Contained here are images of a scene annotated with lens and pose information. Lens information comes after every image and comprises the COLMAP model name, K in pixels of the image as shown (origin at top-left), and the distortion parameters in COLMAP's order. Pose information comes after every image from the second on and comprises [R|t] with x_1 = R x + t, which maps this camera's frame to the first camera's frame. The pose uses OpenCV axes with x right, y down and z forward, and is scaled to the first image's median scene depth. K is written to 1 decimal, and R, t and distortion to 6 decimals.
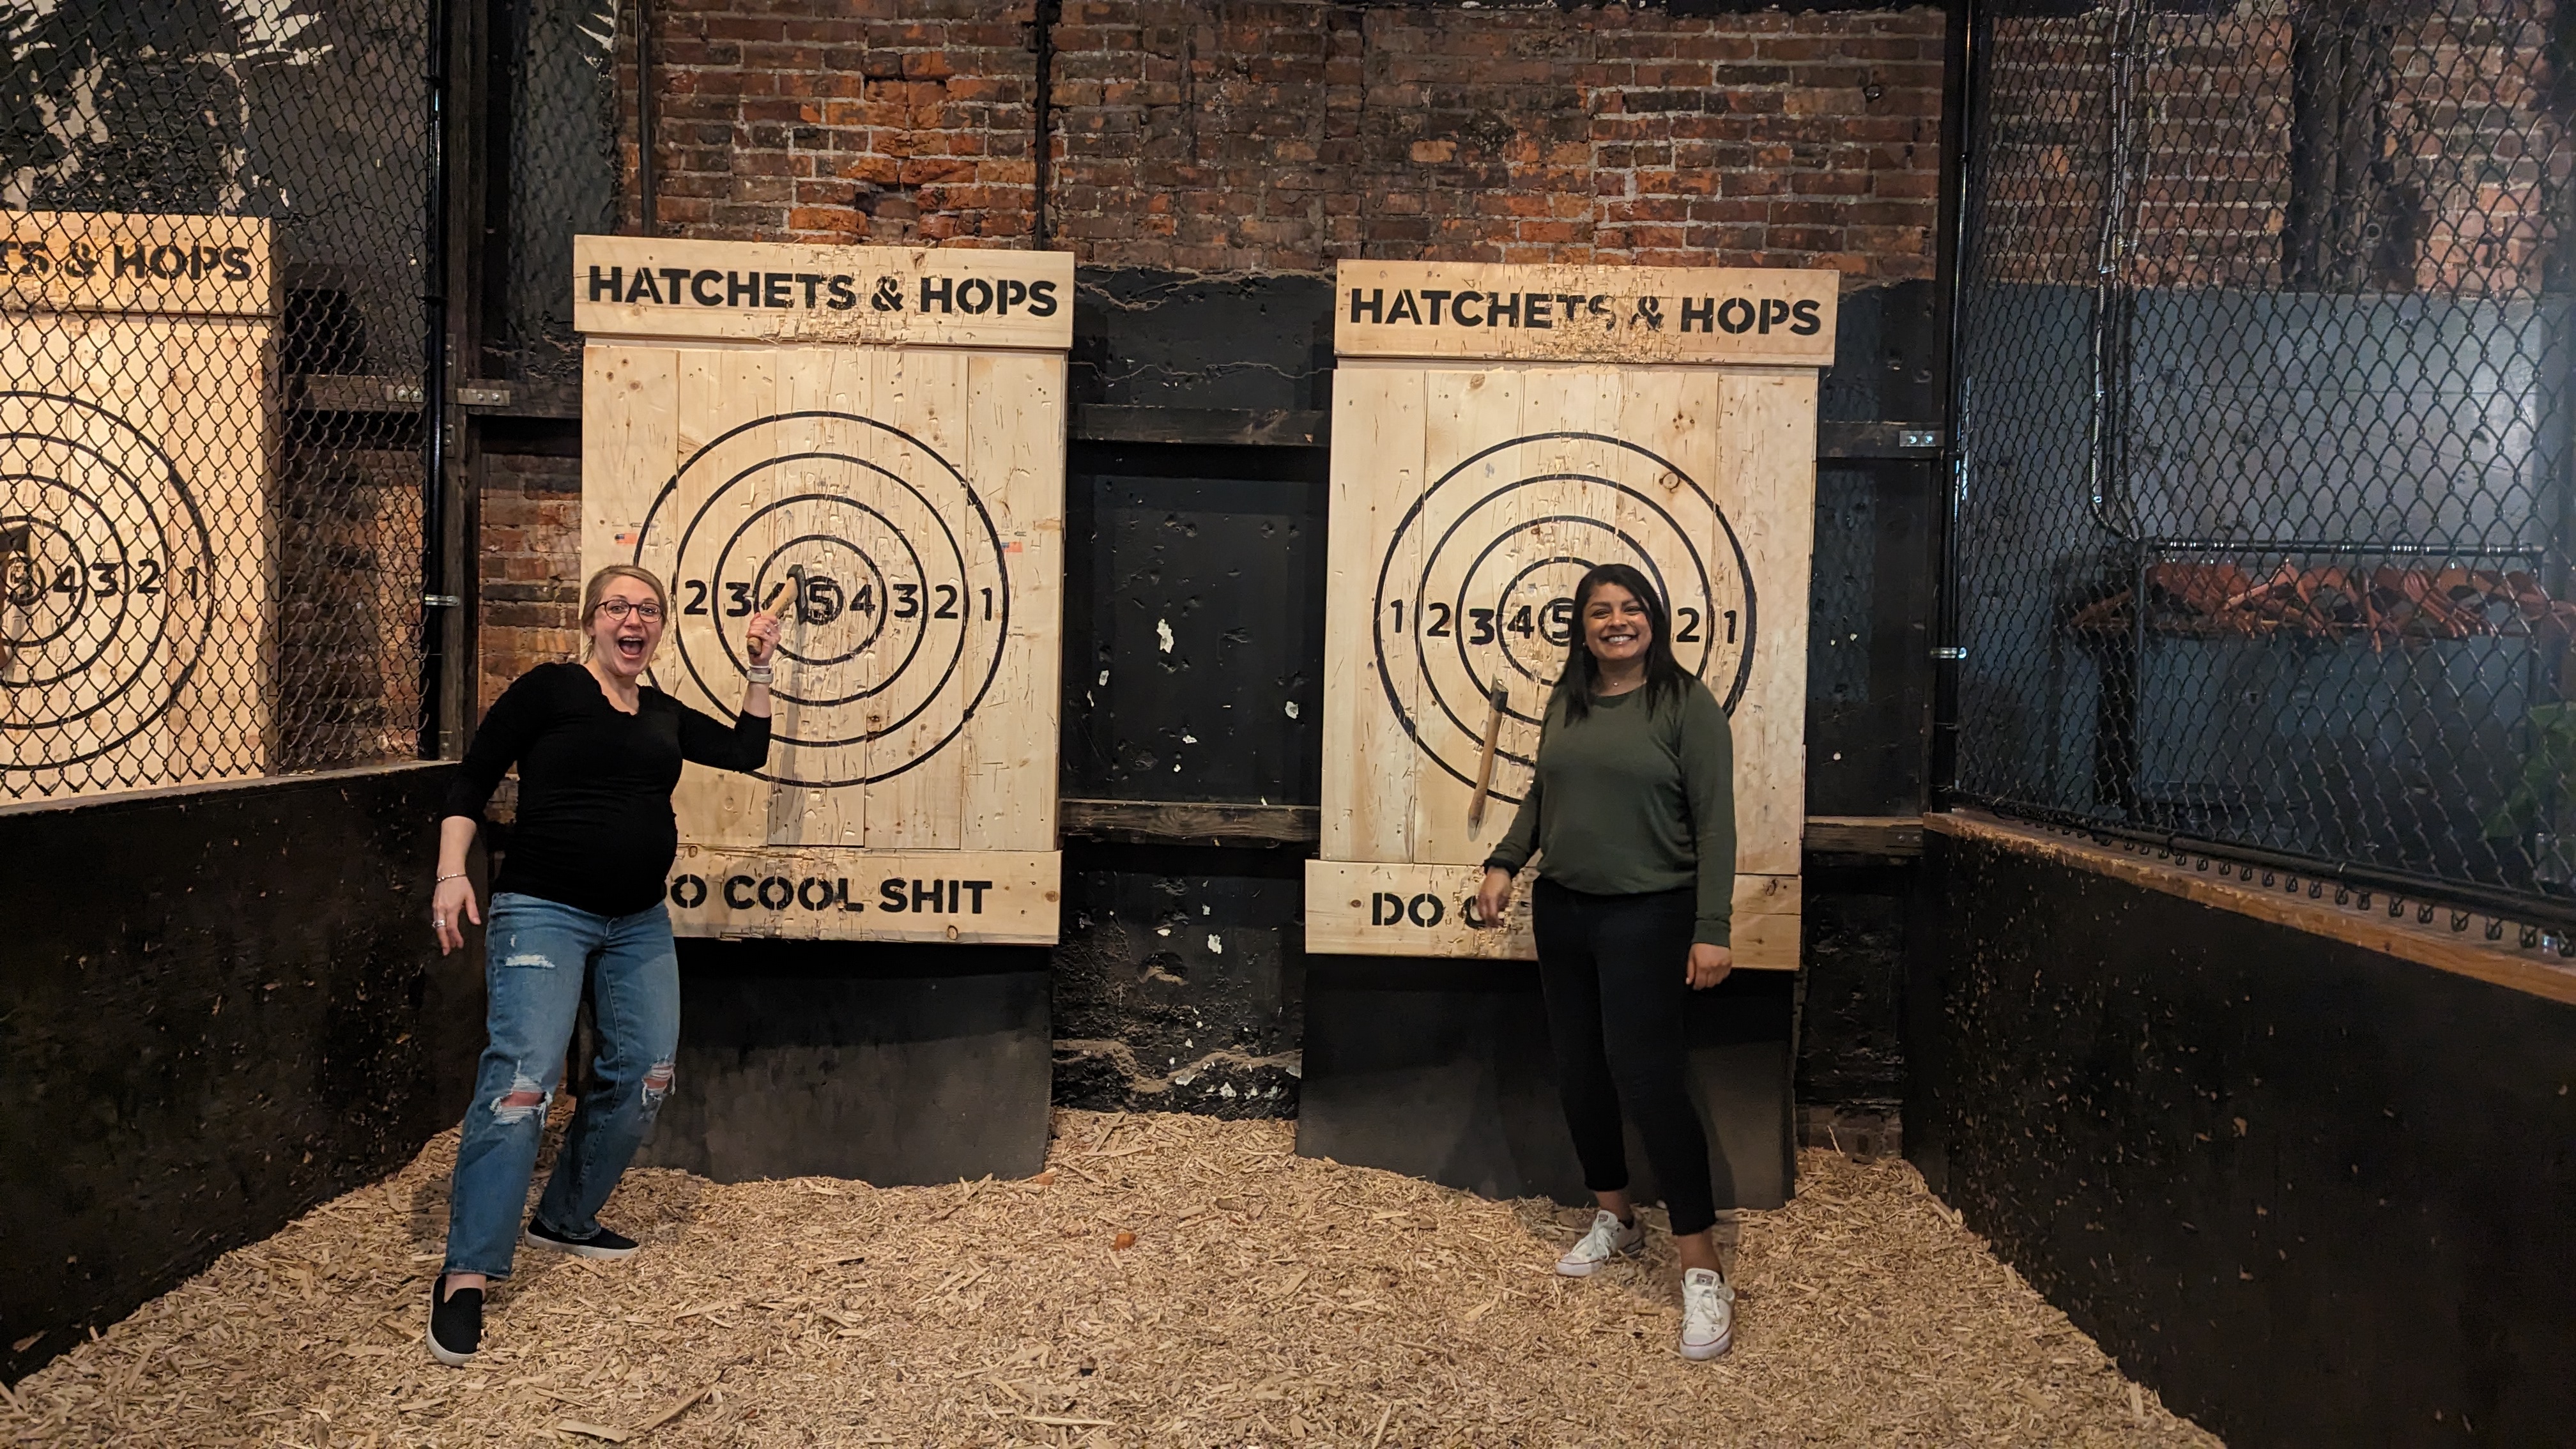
lens RADIAL K [[1824.1, 0, 1288.0], [0, 1824.1, 724.5], [0, 0, 1]] dist [0.089384, -0.141963]
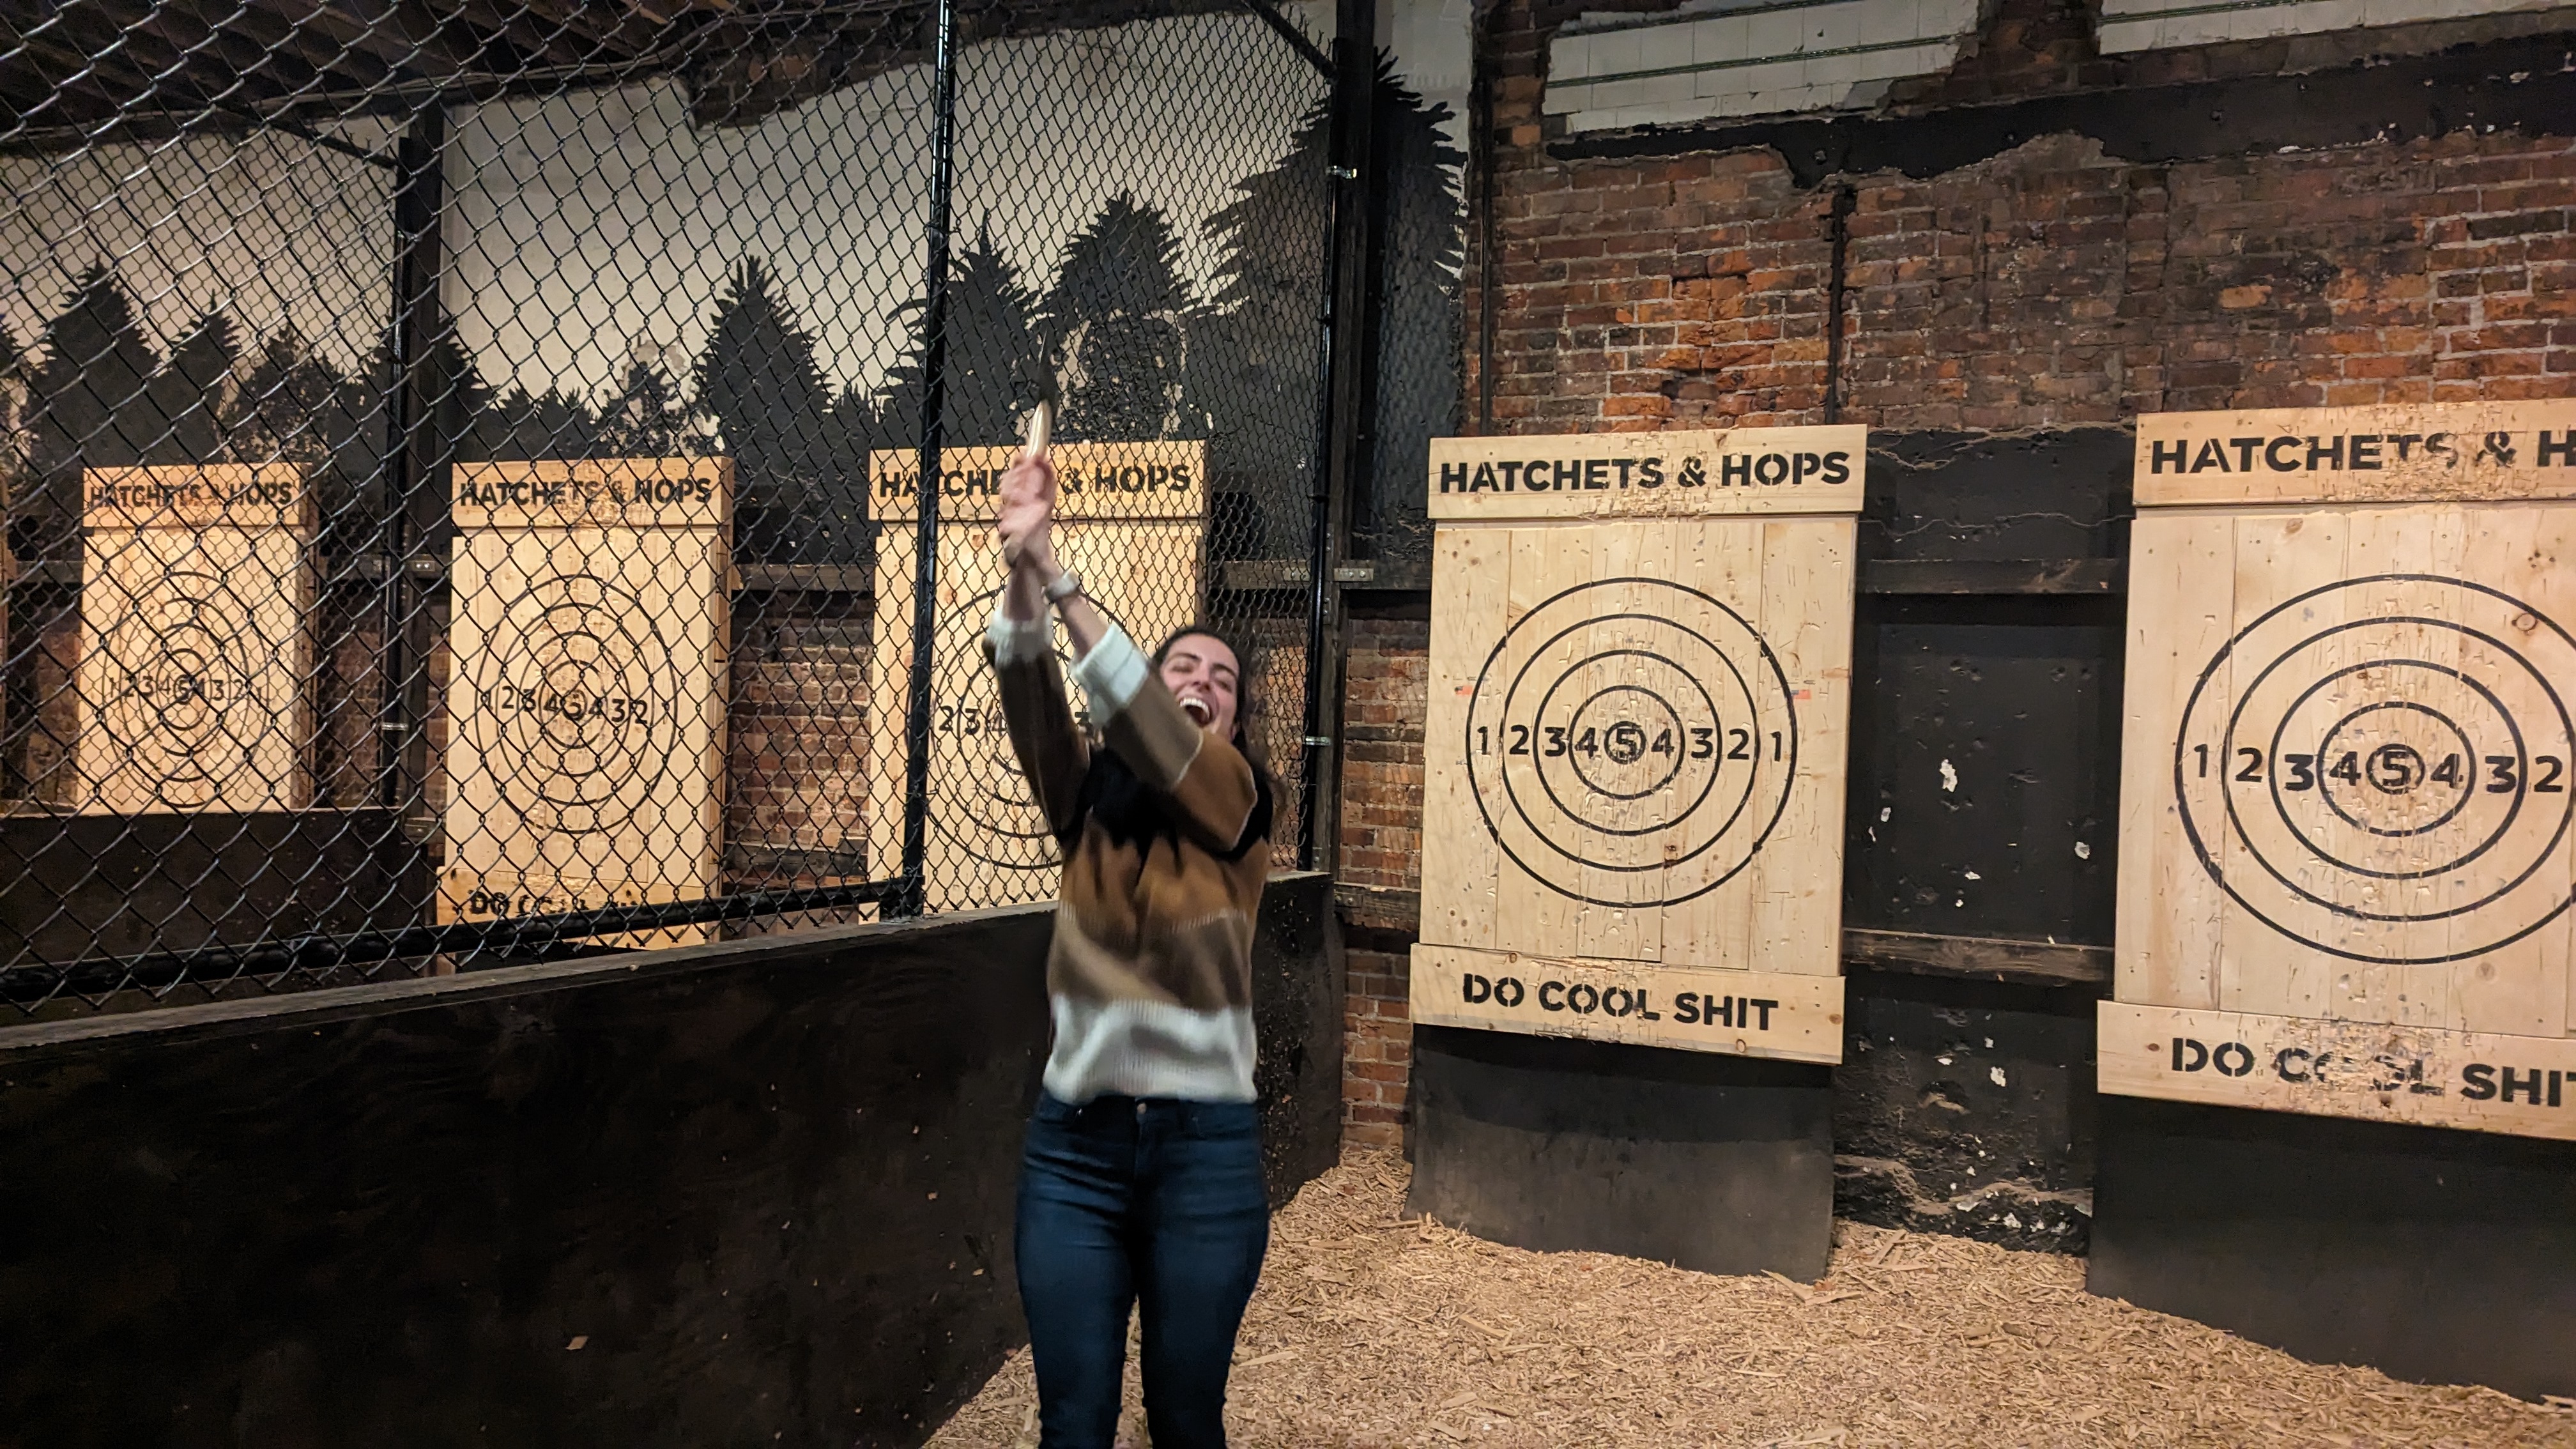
lens RADIAL K [[1847.2, 0, 1274.6], [0, 1847.2, 753.5], [0, 0, 1]] dist [0.062832, -0.063383]
pose [[0.922088, 0.008686, -0.386882, -0.011553], [-0.024592, 0.999043, -0.036181, -0.013458], [0.386197, 0.042877, 0.921419, -0.133397]]
